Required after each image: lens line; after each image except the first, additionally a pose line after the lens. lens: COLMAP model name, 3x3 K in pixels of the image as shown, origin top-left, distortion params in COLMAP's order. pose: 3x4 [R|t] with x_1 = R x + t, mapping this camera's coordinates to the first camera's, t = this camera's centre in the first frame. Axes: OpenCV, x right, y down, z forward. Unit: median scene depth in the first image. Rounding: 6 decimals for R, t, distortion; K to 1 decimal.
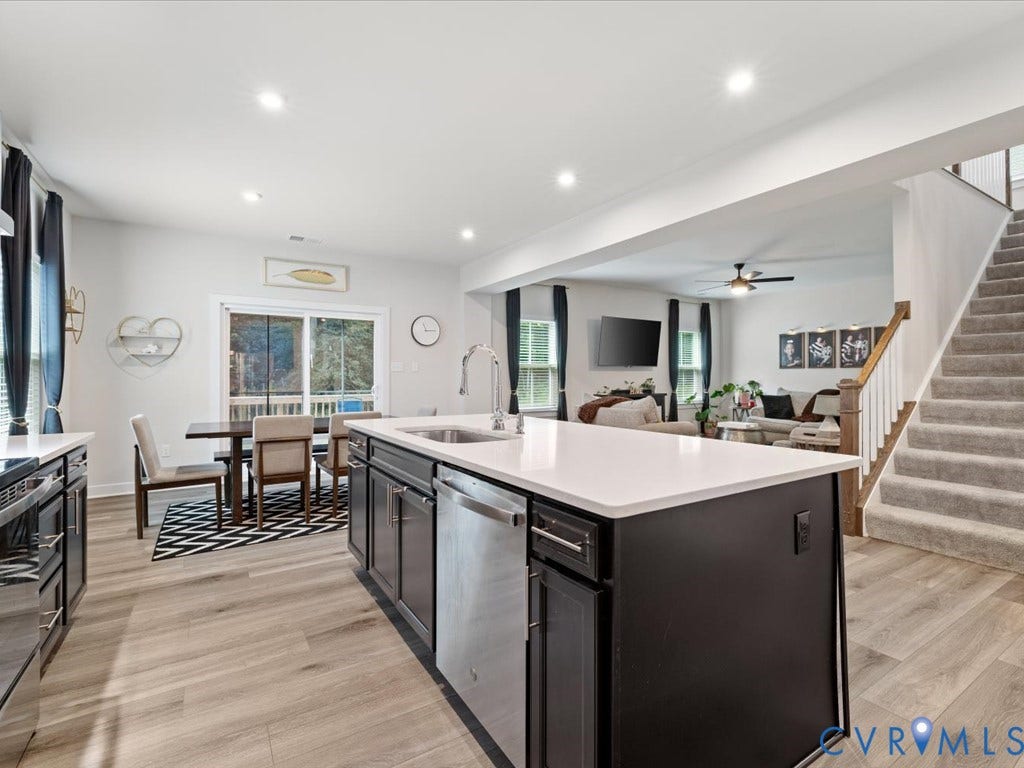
lens RADIAL K [[485.8, 0, 511.1], [0, 485.8, 368.9], [0, 0, 1]] dist [0.000123, 0.000830]
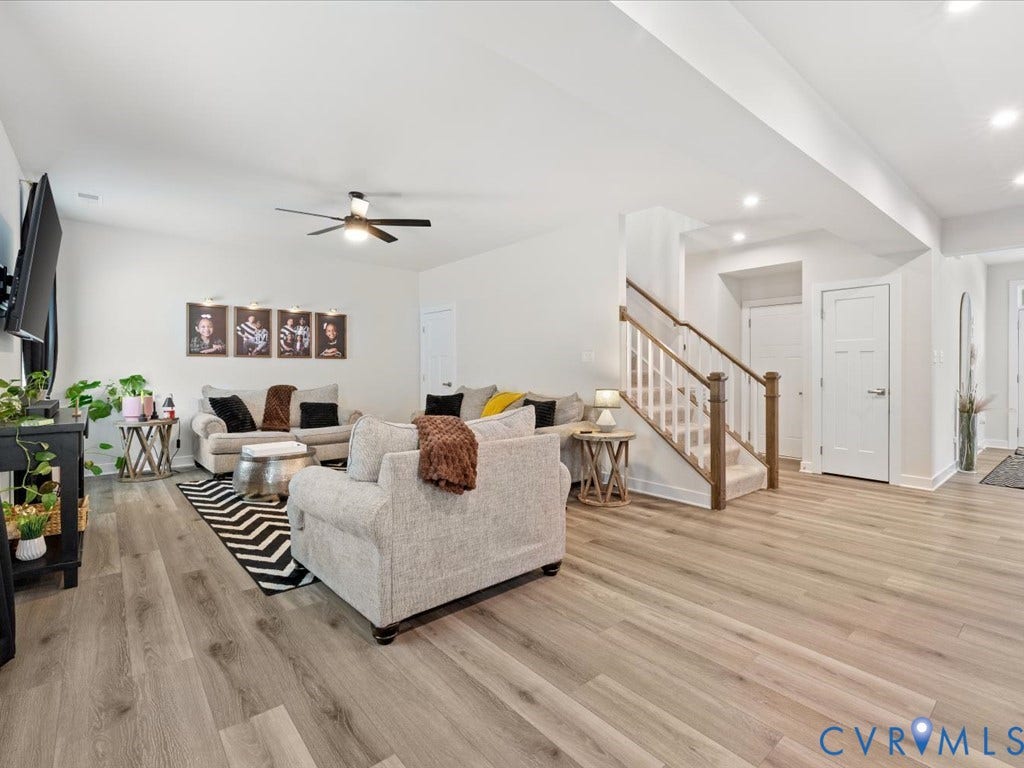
lens RADIAL K [[485.8, 0, 511.1], [0, 485.8, 368.9], [0, 0, 1]] dist [0.000123, 0.000830]
pose [[-0.142096, 0.001693, 0.989851, -0.154624], [-0.019633, 0.999797, -0.004528, 0.011654], [-0.989658, -0.020078, -0.142034, 0.723265]]
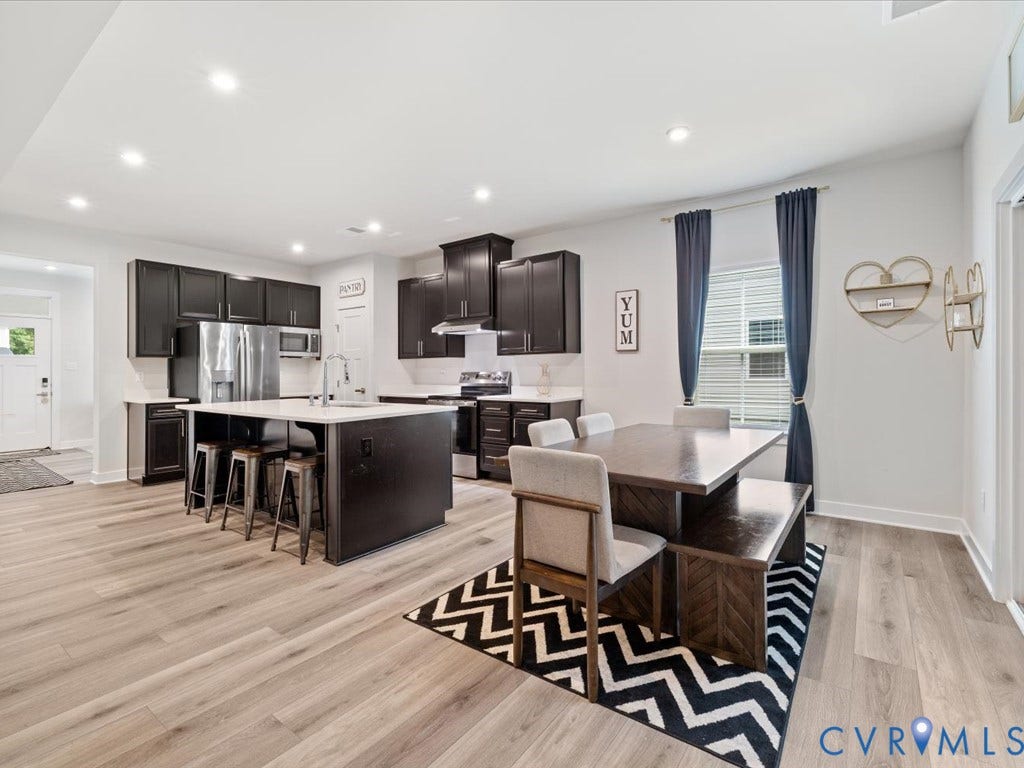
lens RADIAL K [[480.5, 0, 512.0], [0, 480.5, 384.0], [0, 0, 1]] dist [-0.004166, 0.000064]
pose [[-0.929971, 0.018846, -0.367148, -0.002567], [0.017583, 0.999822, 0.006785, 0.015114], [0.367211, -0.000146, -0.930138, 0.809601]]
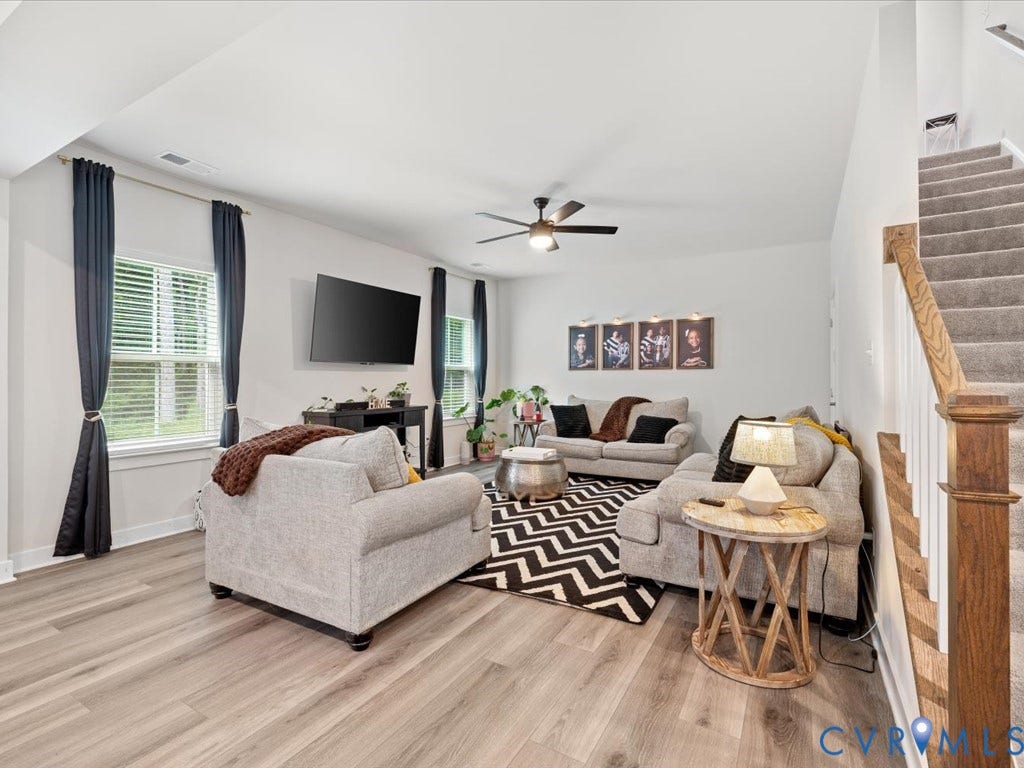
lens RADIAL K [[485.8, 0, 511.1], [0, 485.8, 368.9], [0, 0, 1]] dist [0.000123, 0.000830]
pose [[0.891290, 0.012399, 0.453264, 0.128042], [-0.009149, 0.999914, -0.009362, 0.005785], [-0.453342, 0.004197, 0.891327, 0.378618]]
